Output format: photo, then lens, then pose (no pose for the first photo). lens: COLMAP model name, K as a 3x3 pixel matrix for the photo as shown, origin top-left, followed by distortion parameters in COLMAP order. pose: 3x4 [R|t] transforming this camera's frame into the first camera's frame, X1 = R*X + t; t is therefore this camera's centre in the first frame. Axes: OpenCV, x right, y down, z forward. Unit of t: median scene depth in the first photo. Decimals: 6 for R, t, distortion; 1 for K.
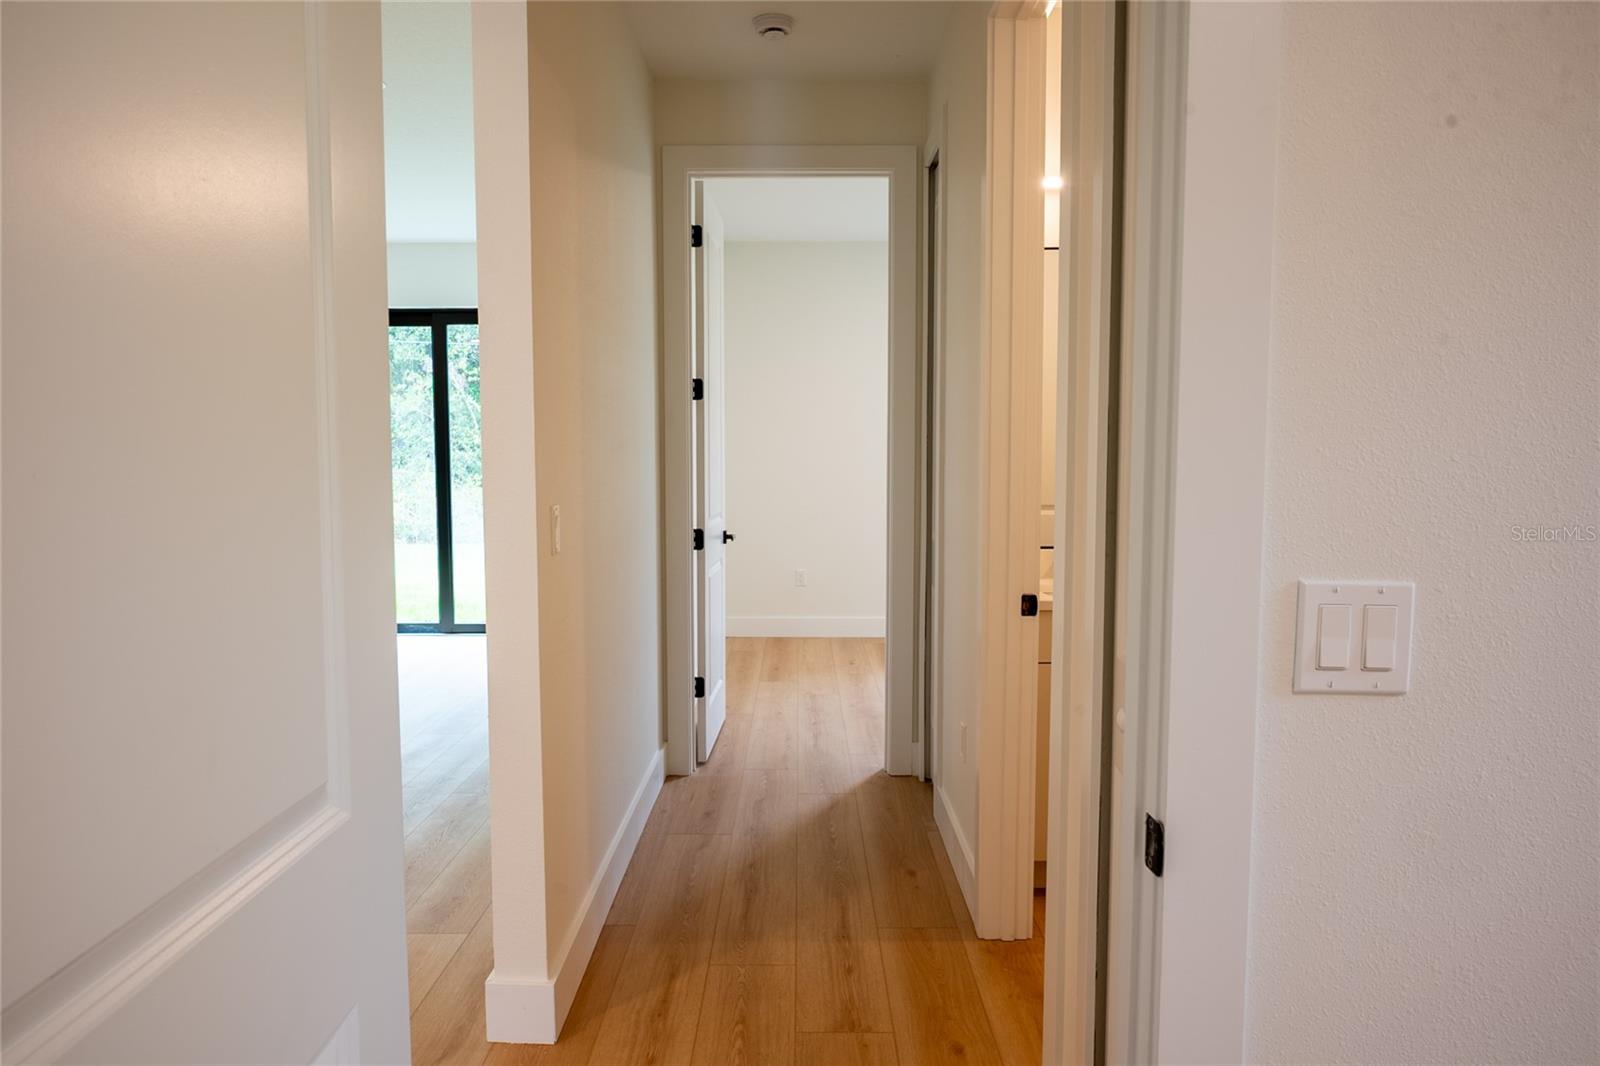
lens RADIAL K [[1117.9, 0, 787.9], [0, 1117.9, 536.4], [0, 0, 1]] dist [0.000779, 0.002535]
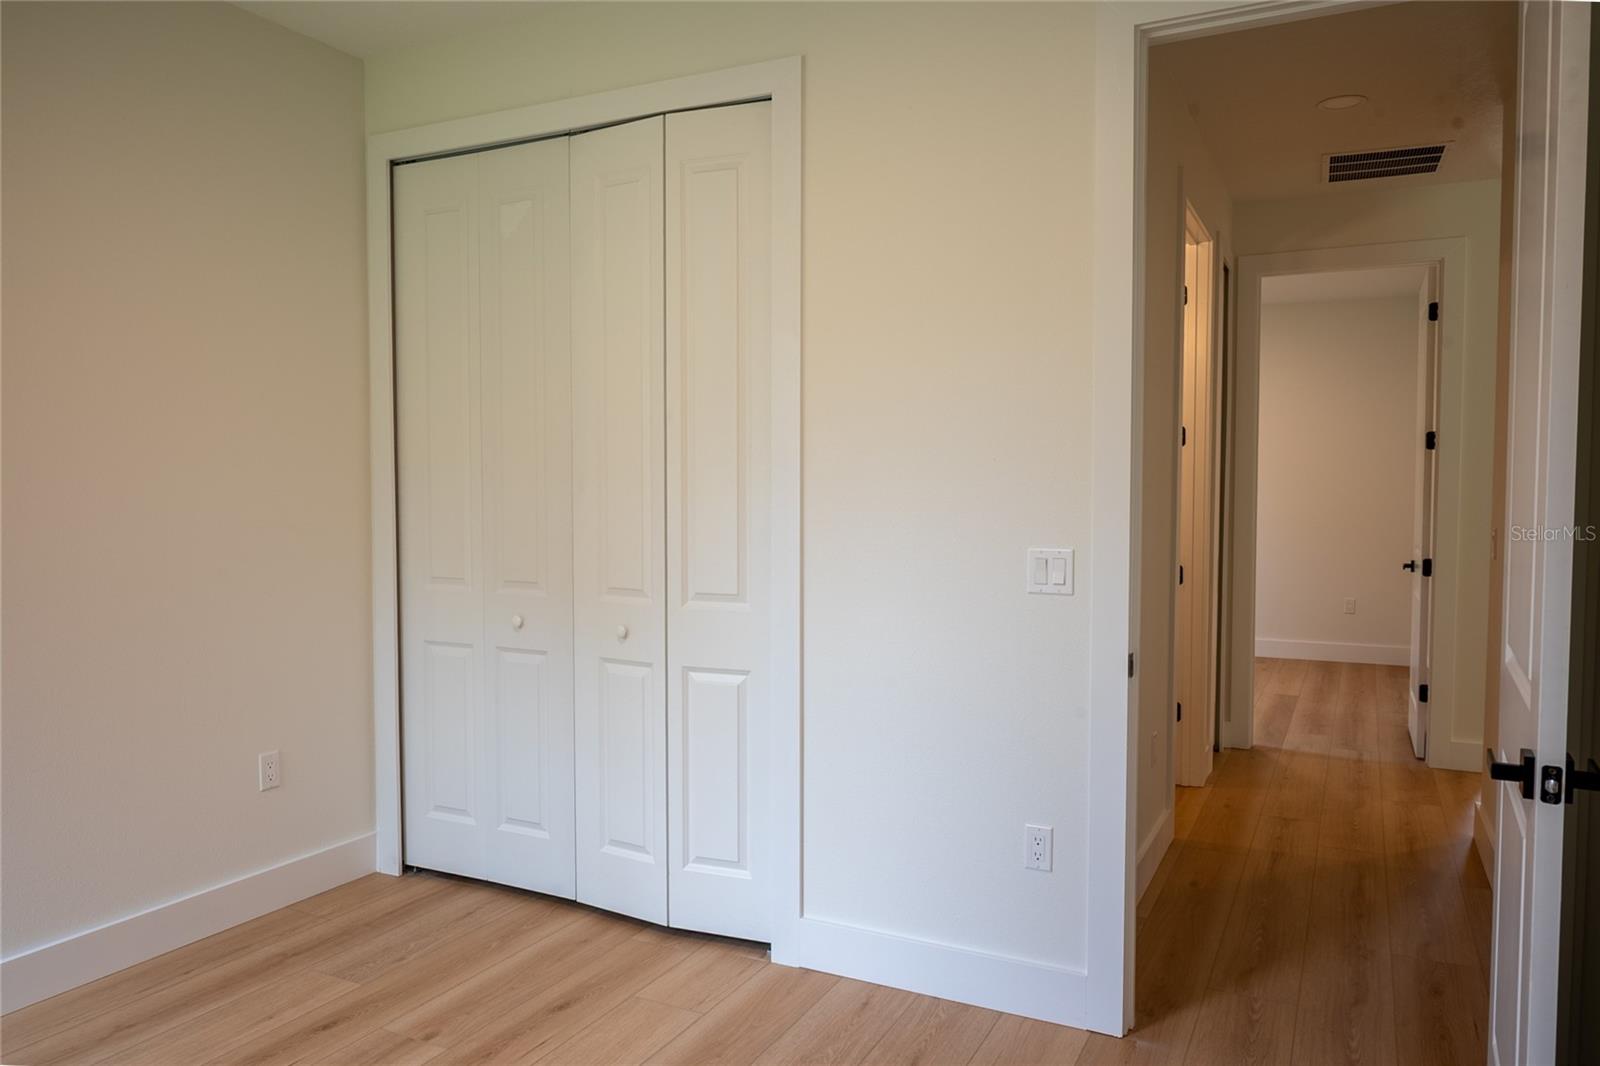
lens RADIAL K [[1117.9, 0, 787.9], [0, 1117.9, 536.4], [0, 0, 1]] dist [0.000779, 0.002535]
pose [[-0.894560, -0.019908, 0.446505, -0.011938], [0.034319, 0.992999, 0.113032, -0.136796], [-0.445629, 0.116437, -0.887613, 1.672686]]
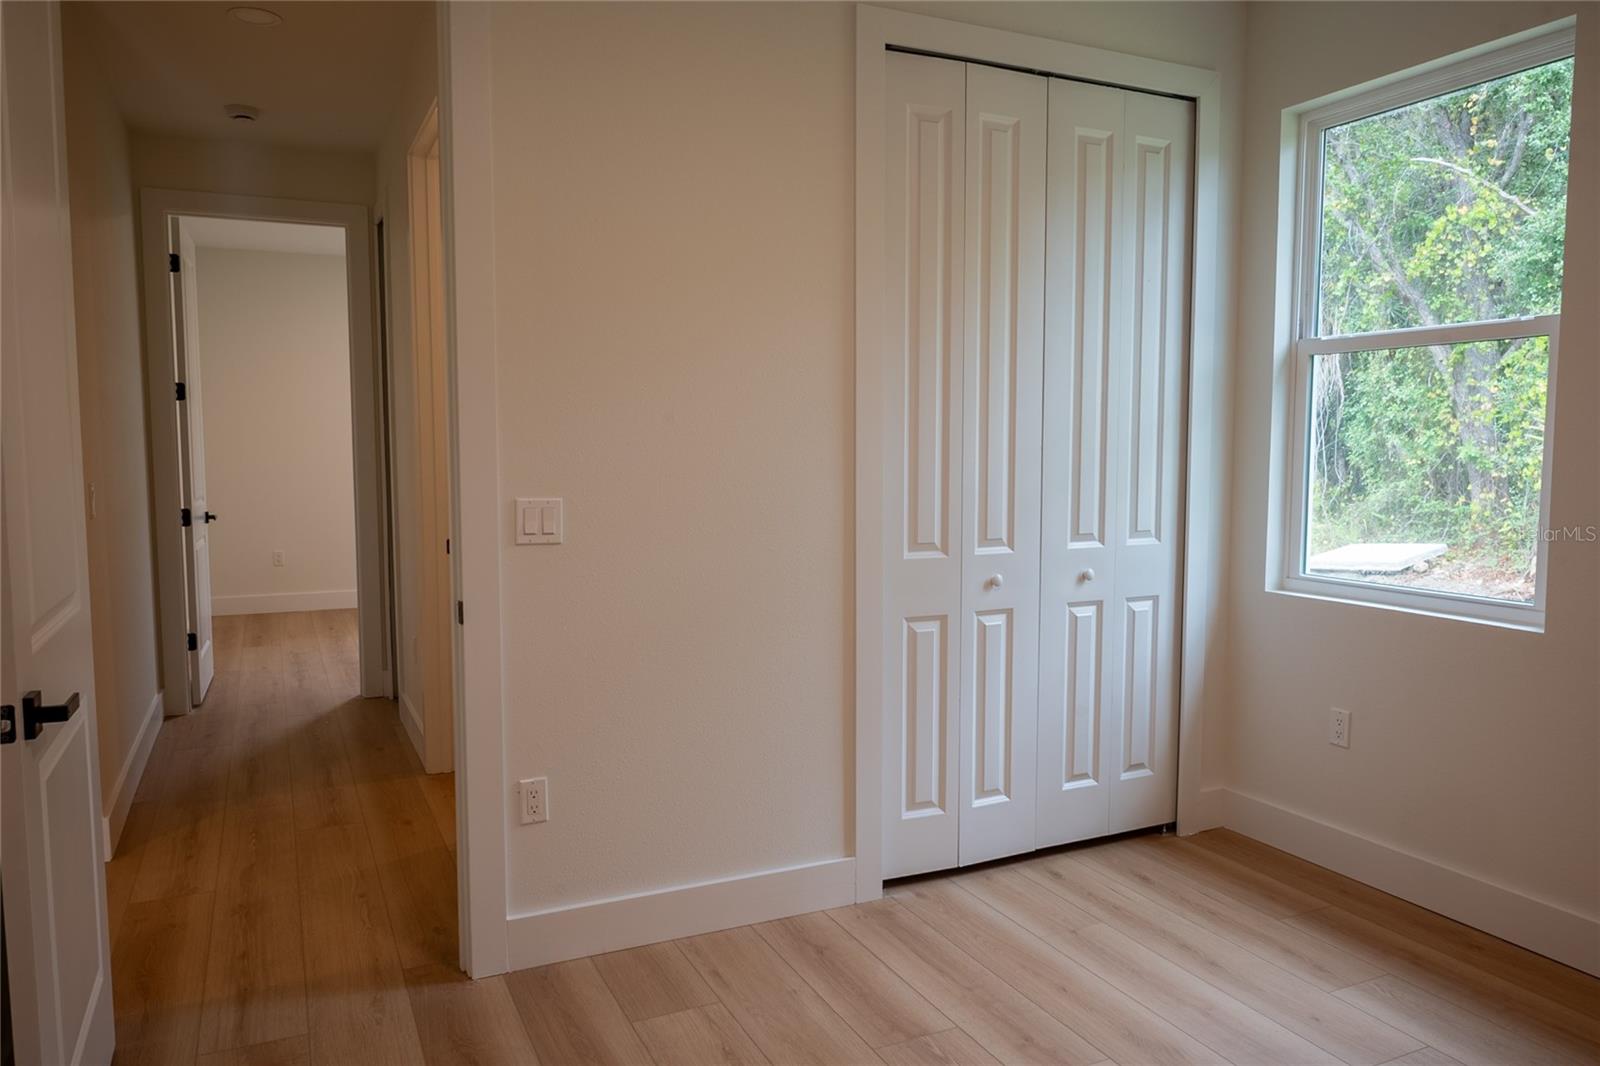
lens RADIAL K [[1117.9, 0, 787.9], [0, 1117.9, 536.4], [0, 0, 1]] dist [0.000779, 0.002535]
pose [[0.902105, -0.037706, 0.429866, -0.015425], [0.033573, 0.999288, 0.017197, 0.025161], [-0.430209, -0.001082, 0.902729, -0.370829]]
